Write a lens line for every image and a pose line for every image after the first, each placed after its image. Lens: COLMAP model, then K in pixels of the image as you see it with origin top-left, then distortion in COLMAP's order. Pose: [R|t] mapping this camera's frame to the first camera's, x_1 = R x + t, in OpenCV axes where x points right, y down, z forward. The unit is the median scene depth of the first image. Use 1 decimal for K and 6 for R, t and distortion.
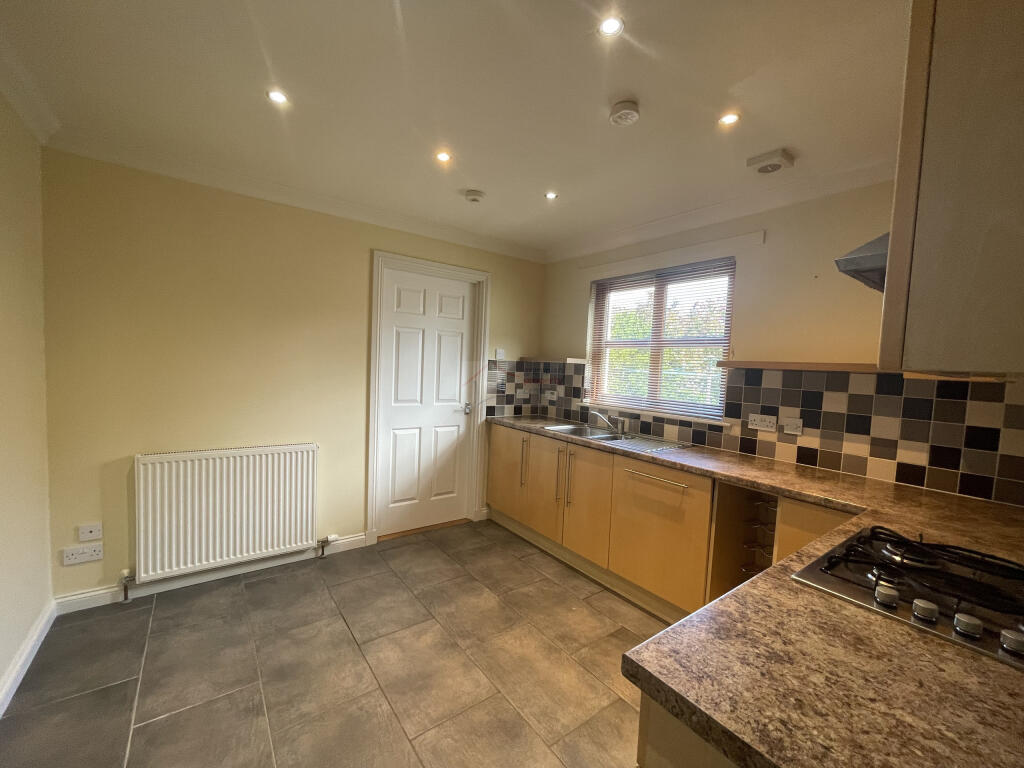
lens RADIAL K [[416.1, 0, 512.0], [0, 416.1, 384.0], [0, 0, 1]] dist [-0.002036, -0.000224]
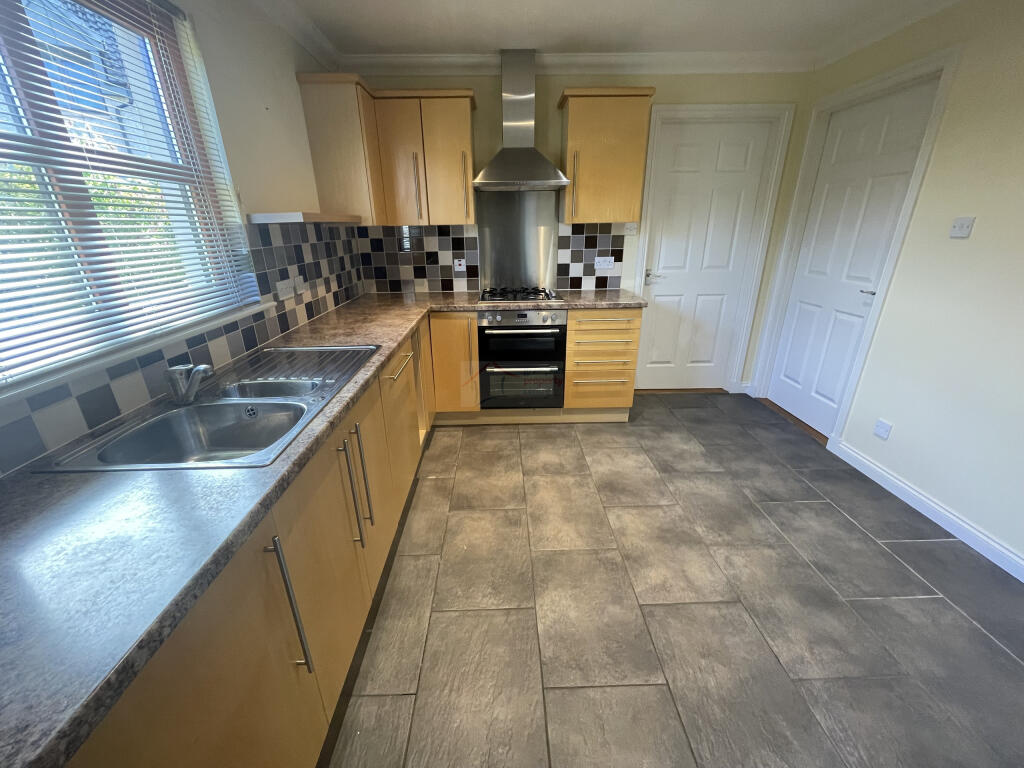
lens RADIAL K [[416.1, 0, 512.0], [0, 416.1, 384.0], [0, 0, 1]] dist [-0.002036, -0.000224]
pose [[-0.814148, -0.242598, 0.527550, -0.315021], [0.004094, 0.906118, 0.423004, -0.105114], [-0.580643, 0.346548, -0.736721, 1.636255]]
